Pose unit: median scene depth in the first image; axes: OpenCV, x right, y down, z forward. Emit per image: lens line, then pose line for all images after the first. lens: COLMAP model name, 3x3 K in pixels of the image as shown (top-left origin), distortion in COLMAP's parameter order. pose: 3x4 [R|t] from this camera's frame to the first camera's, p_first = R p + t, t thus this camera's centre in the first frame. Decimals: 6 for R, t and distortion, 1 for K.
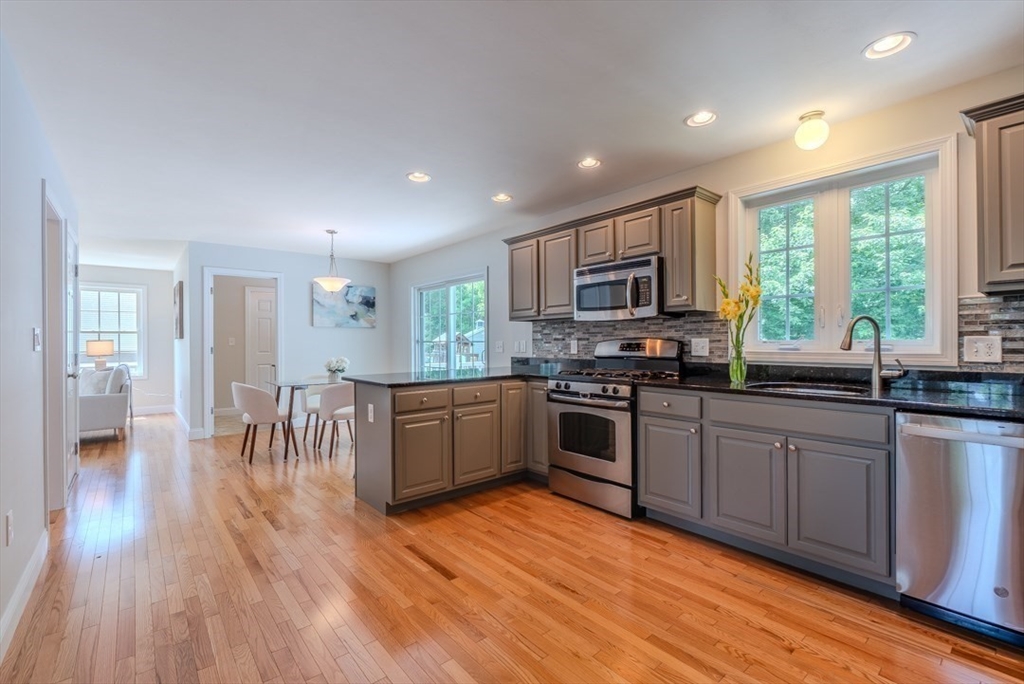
lens RADIAL K [[446.7, 0, 498.7], [0, 446.7, 341.5], [0, 0, 1]] dist [-0.008956, 0.000101]
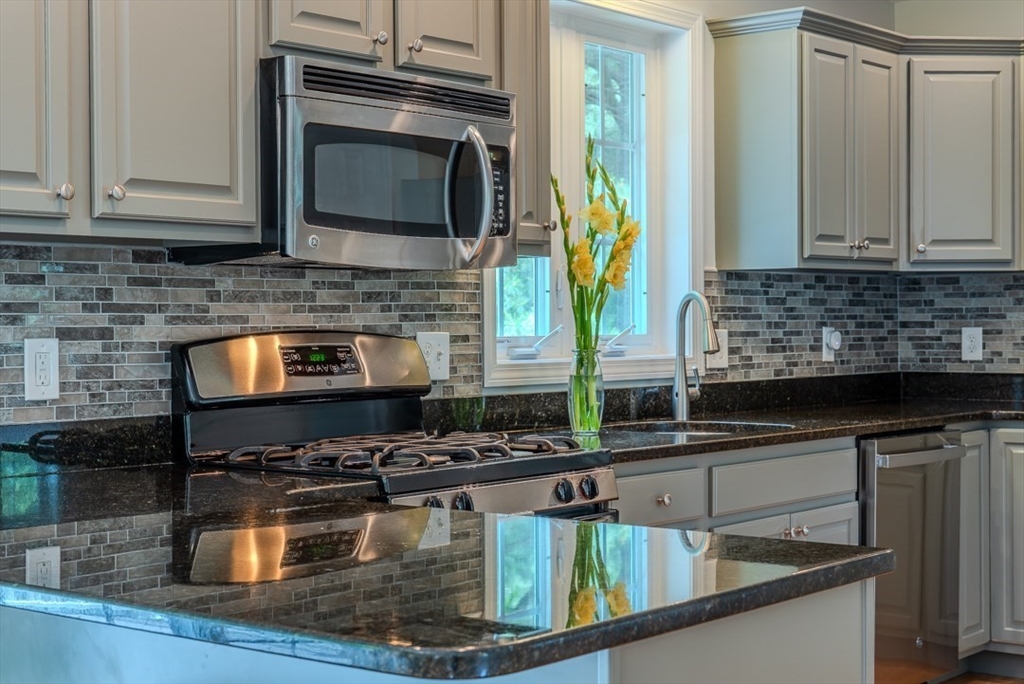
lens RADIAL K [[1677.1, 0, 512.0], [0, 1677.1, 342.0], [0, 0, 1]] dist [0.032193, -0.029531]
pose [[-0.210474, -0.005486, 0.977584, -0.830316], [0.004447, 0.999969, 0.006569, -0.006777], [-0.977589, 0.005730, -0.210443, 1.150428]]
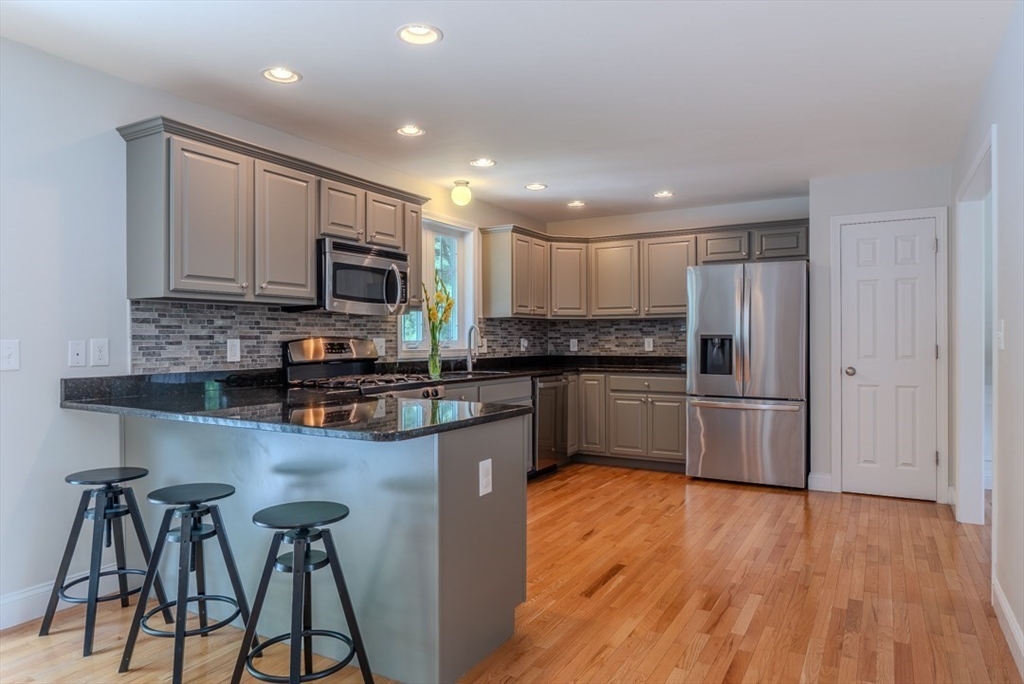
lens RADIAL K [[654.8, 0, 512.0], [0, 654.8, 342.0], [0, 0, 1]] dist [-0.003056, -0.002230]
pose [[-0.359998, 0.003390, 0.932947, -0.950826], [0.002697, 0.999993, -0.002593, 0.005334], [-0.932949, 0.001582, -0.360005, 1.174429]]
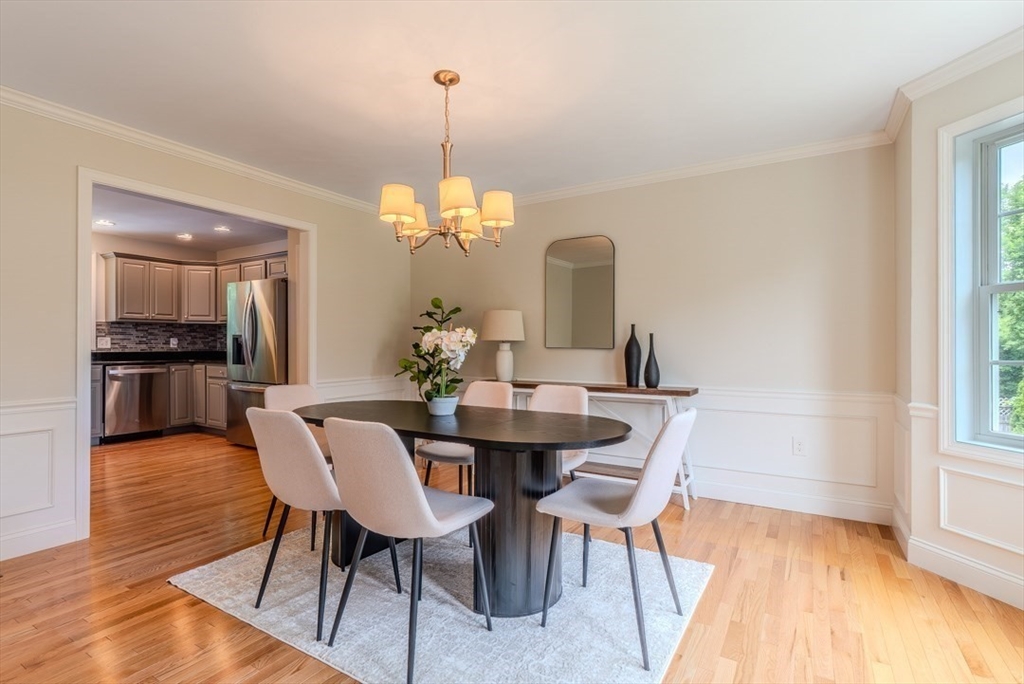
lens RADIAL K [[492.0, 0, 512.0], [0, 492.0, 342.0], [0, 0, 1]] dist [-0.004100, -0.000131]
pose [[-0.332365, 0.006895, 0.943126, -1.406036], [-0.002921, 0.999961, -0.008340, 0.017963], [-0.943146, -0.005527, -0.332332, -0.153042]]
